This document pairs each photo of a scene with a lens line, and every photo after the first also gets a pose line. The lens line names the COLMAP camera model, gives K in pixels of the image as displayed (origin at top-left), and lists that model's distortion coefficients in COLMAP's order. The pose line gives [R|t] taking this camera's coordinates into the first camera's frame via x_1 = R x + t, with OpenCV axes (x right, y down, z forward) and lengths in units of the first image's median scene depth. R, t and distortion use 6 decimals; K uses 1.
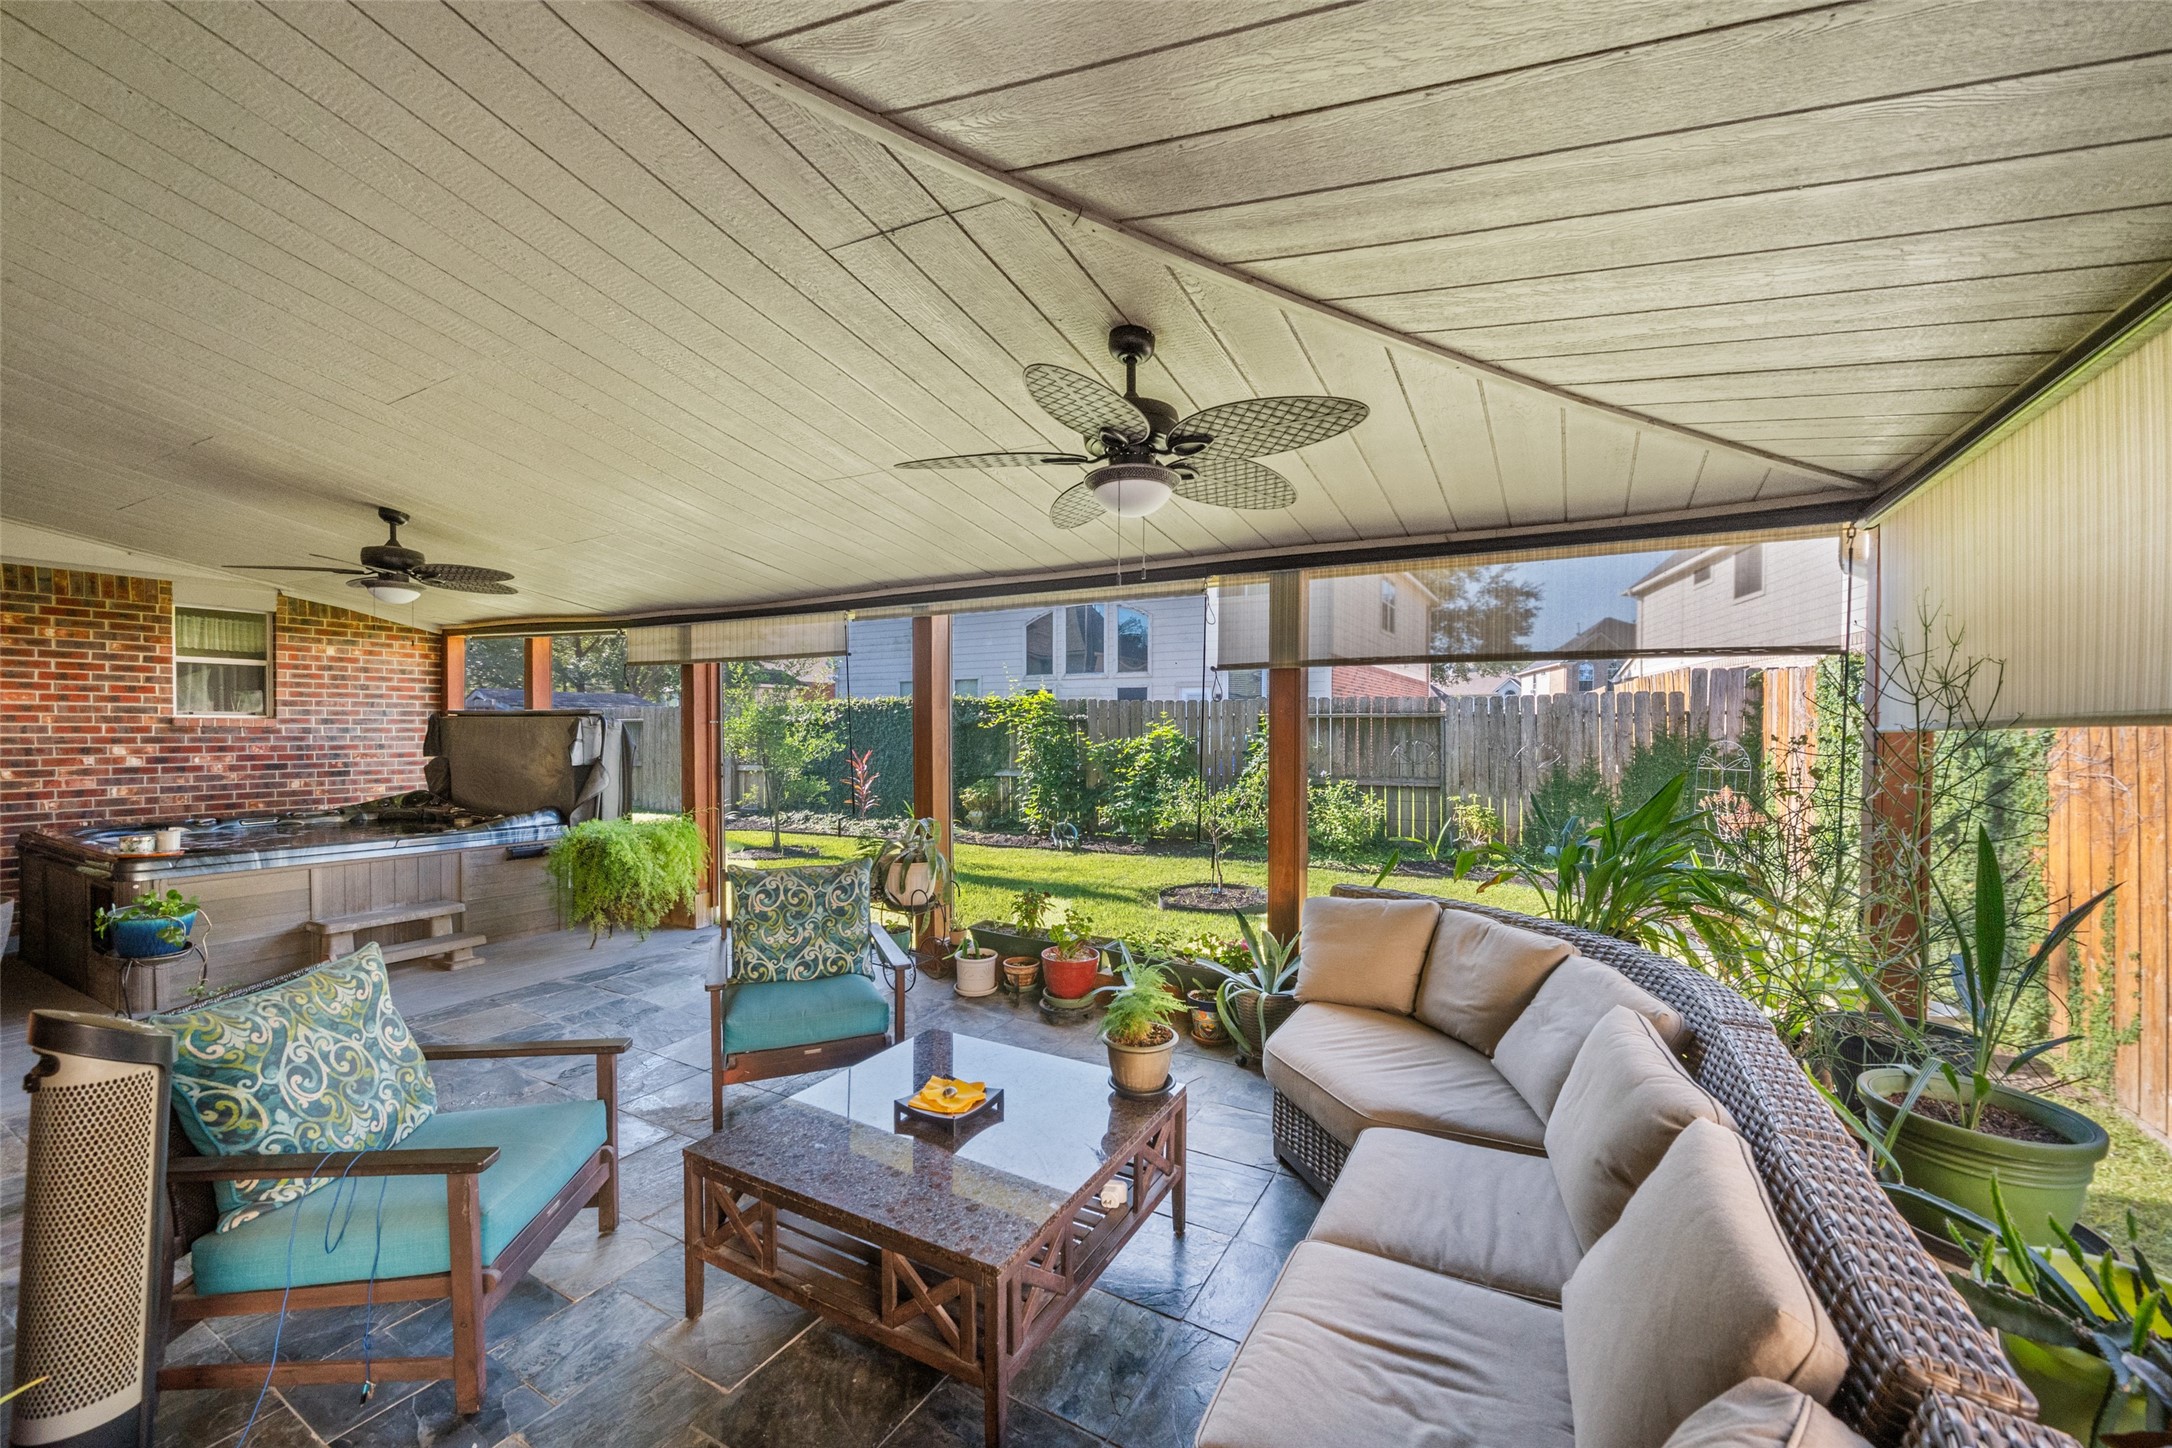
lens RADIAL K [[826.9, 0, 1086.0], [0, 826.9, 724.0], [0, 0, 1]] dist [-0.000512, -0.000022]
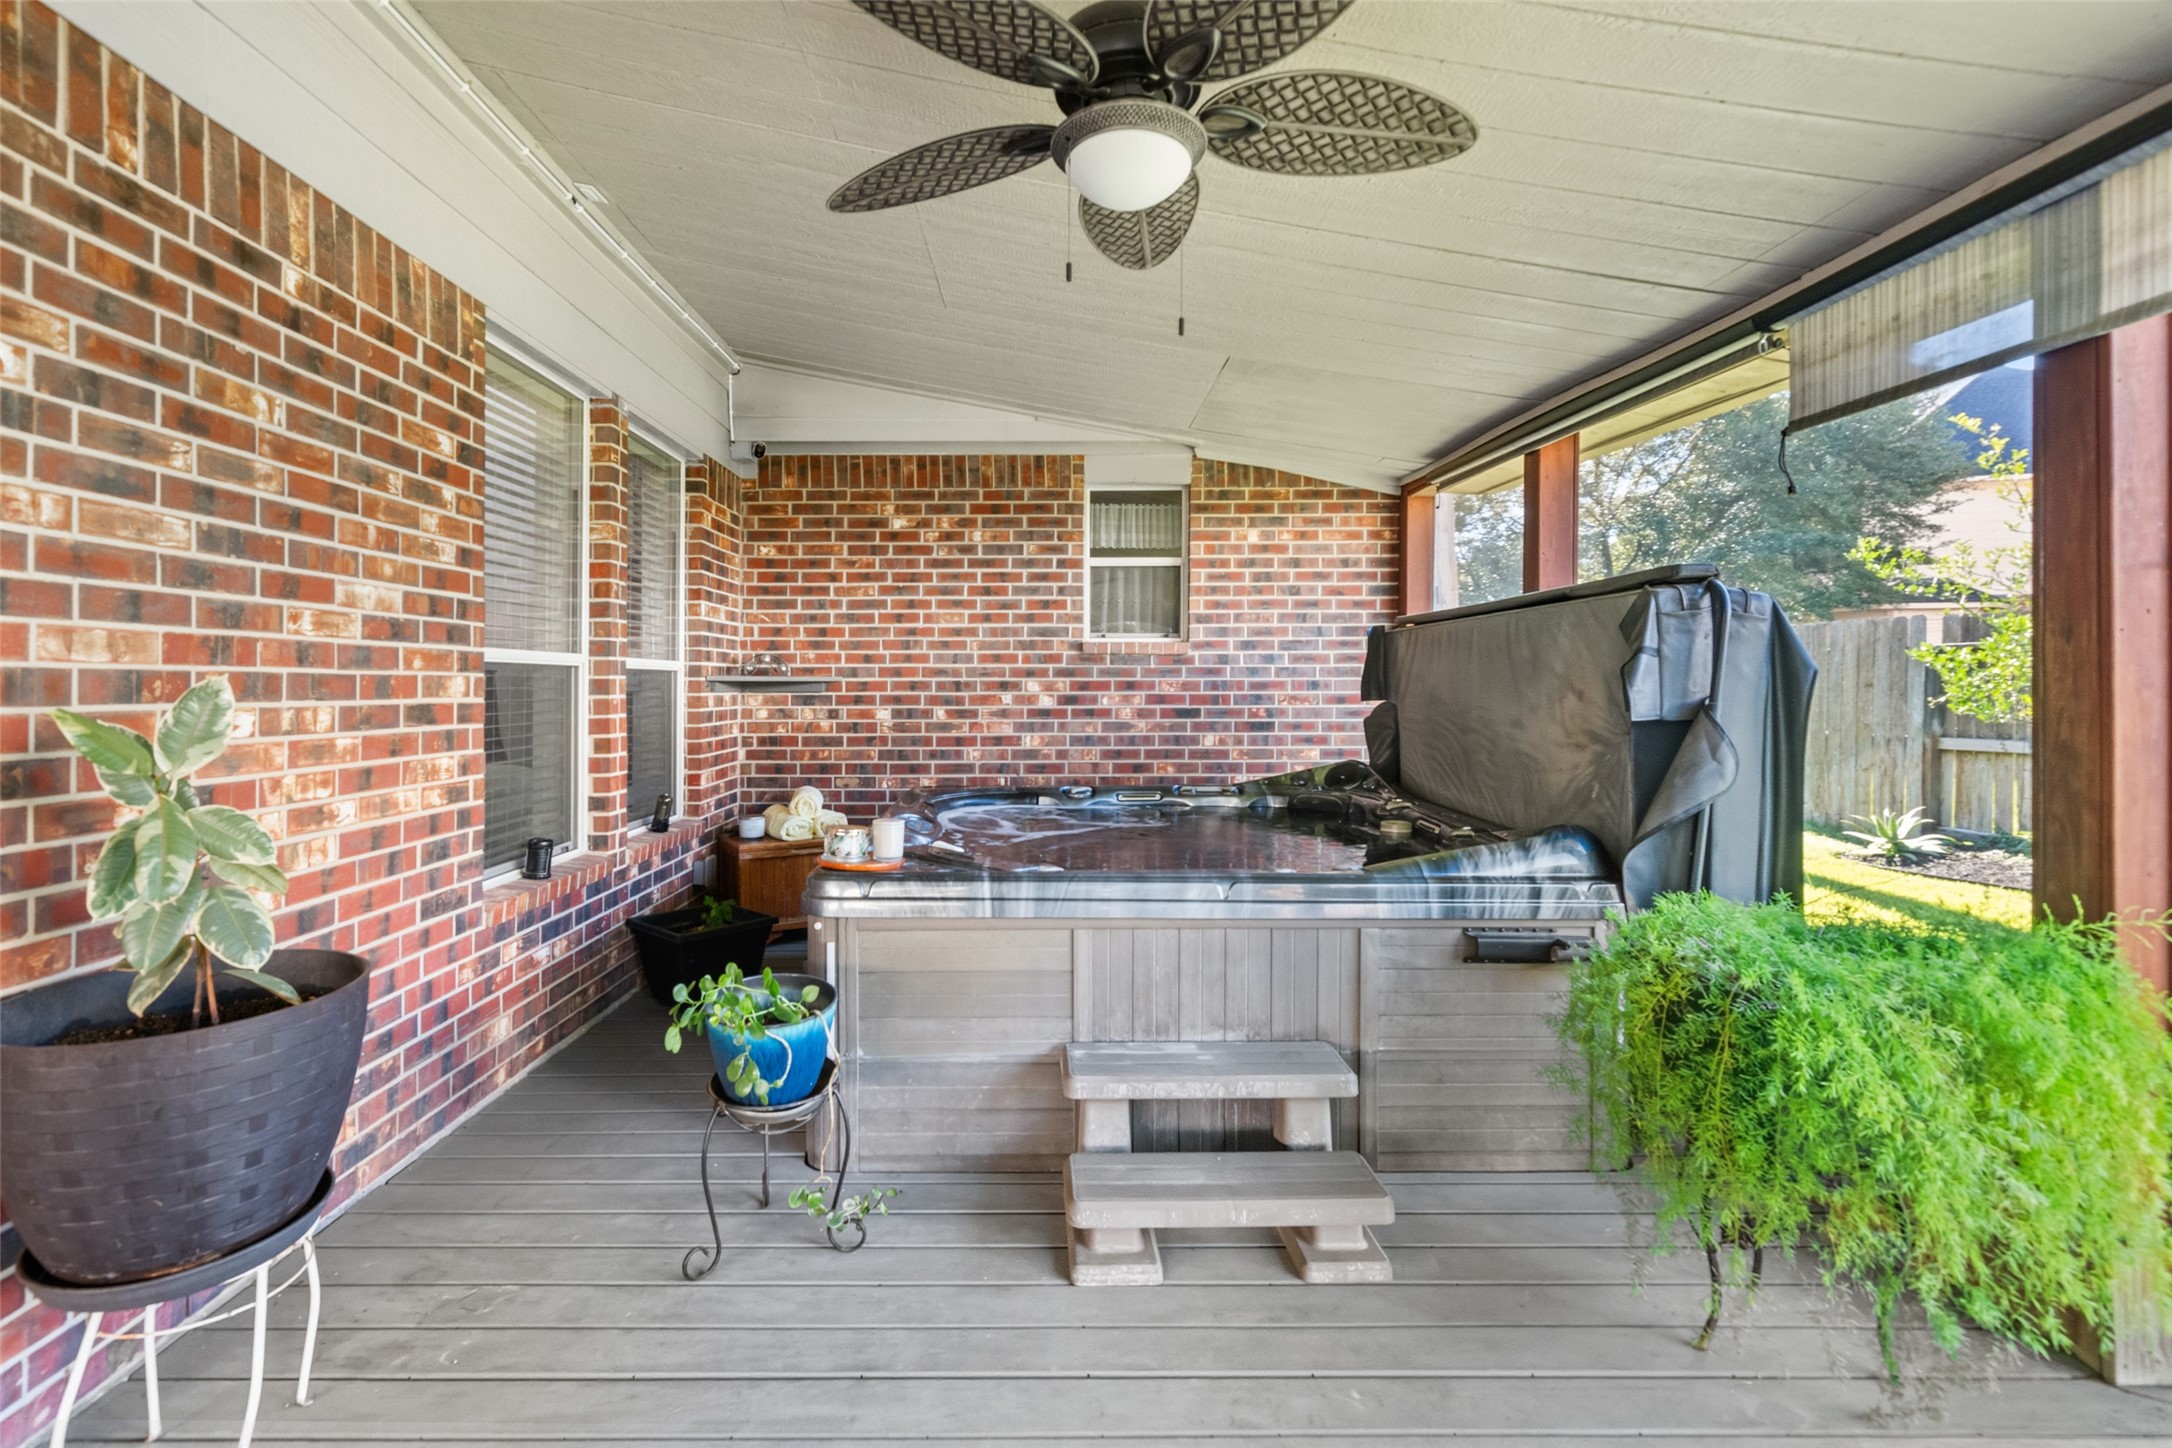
lens RADIAL K [[1046.6, 0, 1030.7], [0, 1046.6, 722.6], [0, 0, 1]] dist [-0.000502, -0.000137]
pose [[0.494890, 0.027343, -0.868525, -0.313686], [0.008936, 0.999292, 0.036551, 0.028043], [0.868910, -0.025850, 0.494296, 0.483884]]
